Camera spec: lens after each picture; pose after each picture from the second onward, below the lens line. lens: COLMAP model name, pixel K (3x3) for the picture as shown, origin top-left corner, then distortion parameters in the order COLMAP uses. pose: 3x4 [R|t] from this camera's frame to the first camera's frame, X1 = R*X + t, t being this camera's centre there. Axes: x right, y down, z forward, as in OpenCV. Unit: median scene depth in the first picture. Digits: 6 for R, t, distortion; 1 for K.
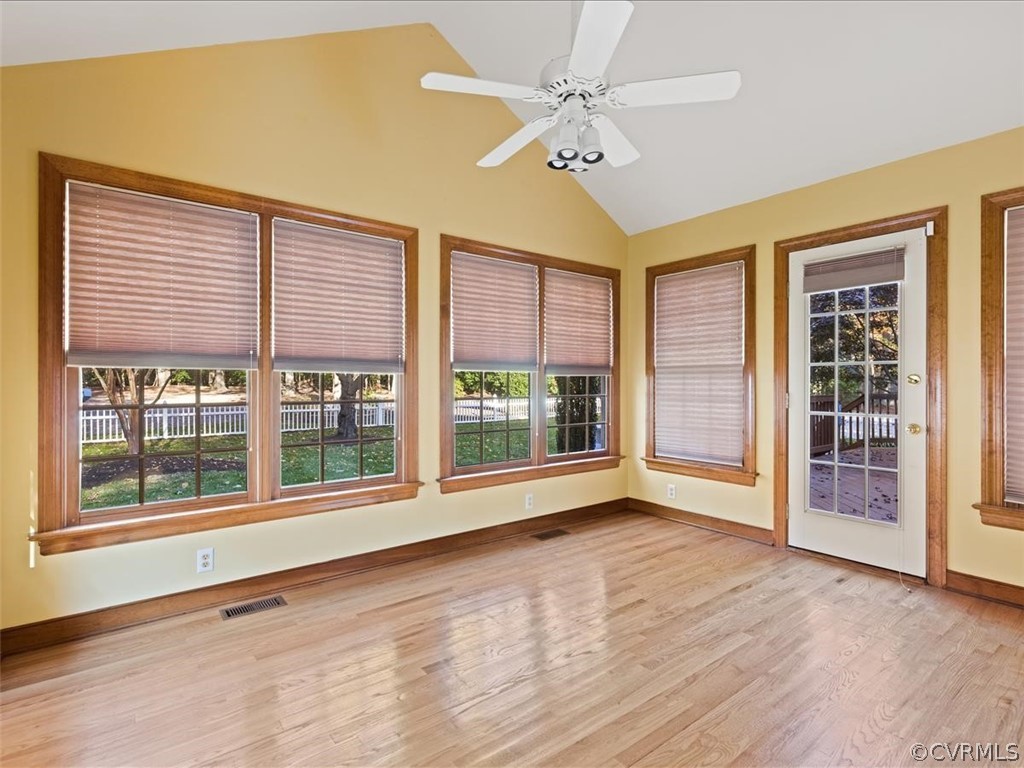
lens RADIAL K [[514.6, 0, 514.0], [0, 514.6, 383.8], [0, 0, 1]] dist [0.005872, -0.000943]
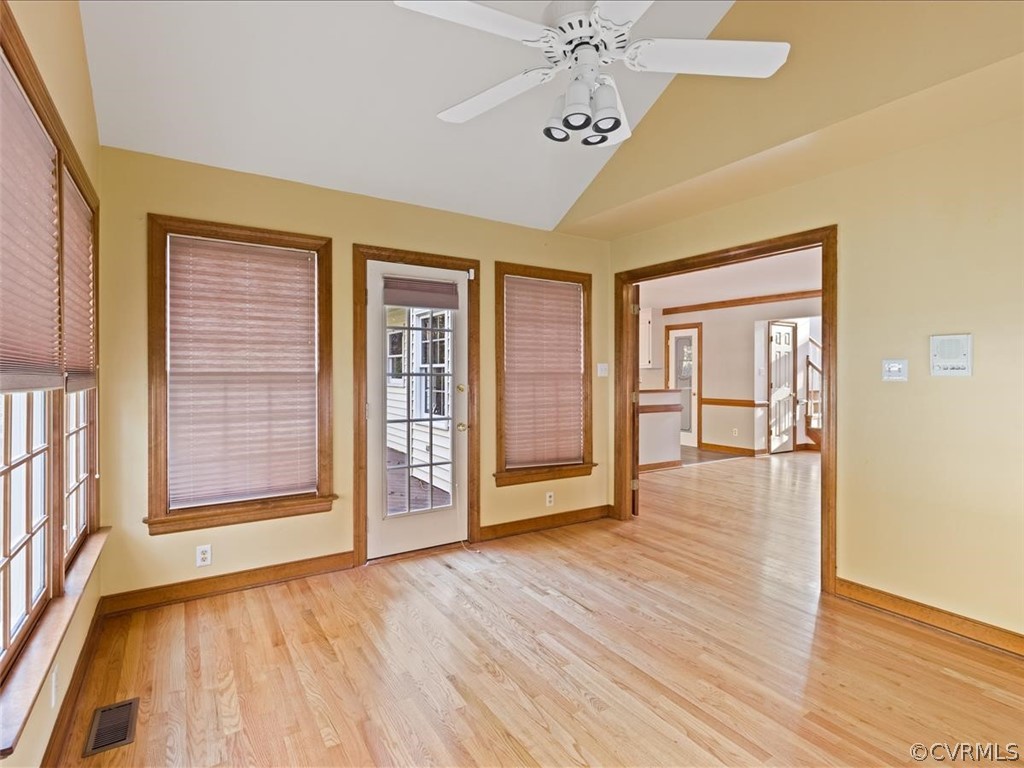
lens RADIAL K [[514.6, 0, 512.1], [0, 514.6, 376.0], [0, 0, 1]] dist [0.005872, -0.000943]
pose [[0.090383, -0.005089, 0.995894, -0.408478], [0.003590, 0.999982, 0.004784, -0.037648], [-0.995901, 0.003143, 0.090400, 0.635528]]
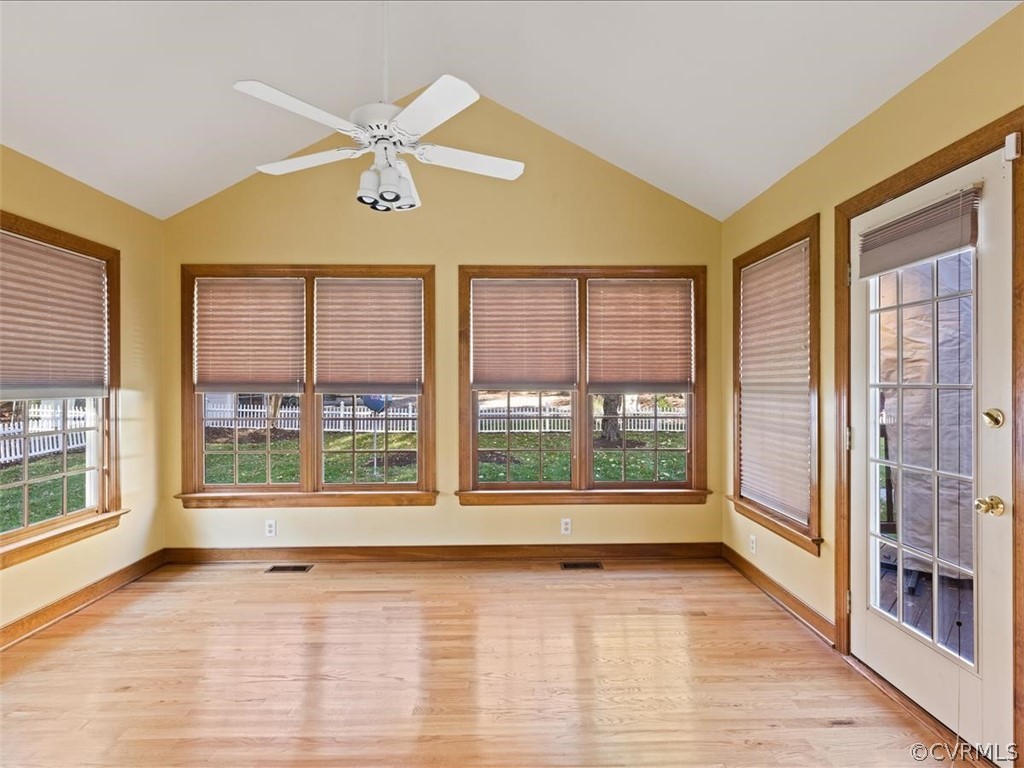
lens RADIAL K [[514.6, 0, 515.5], [0, 514.6, 385.2], [0, 0, 1]] dist [0.005872, -0.000943]
pose [[0.801659, -0.000254, -0.597781, 0.581606], [0.001120, 0.999999, 0.001078, -0.038600], [0.597780, -0.001534, 0.801659, 0.196328]]
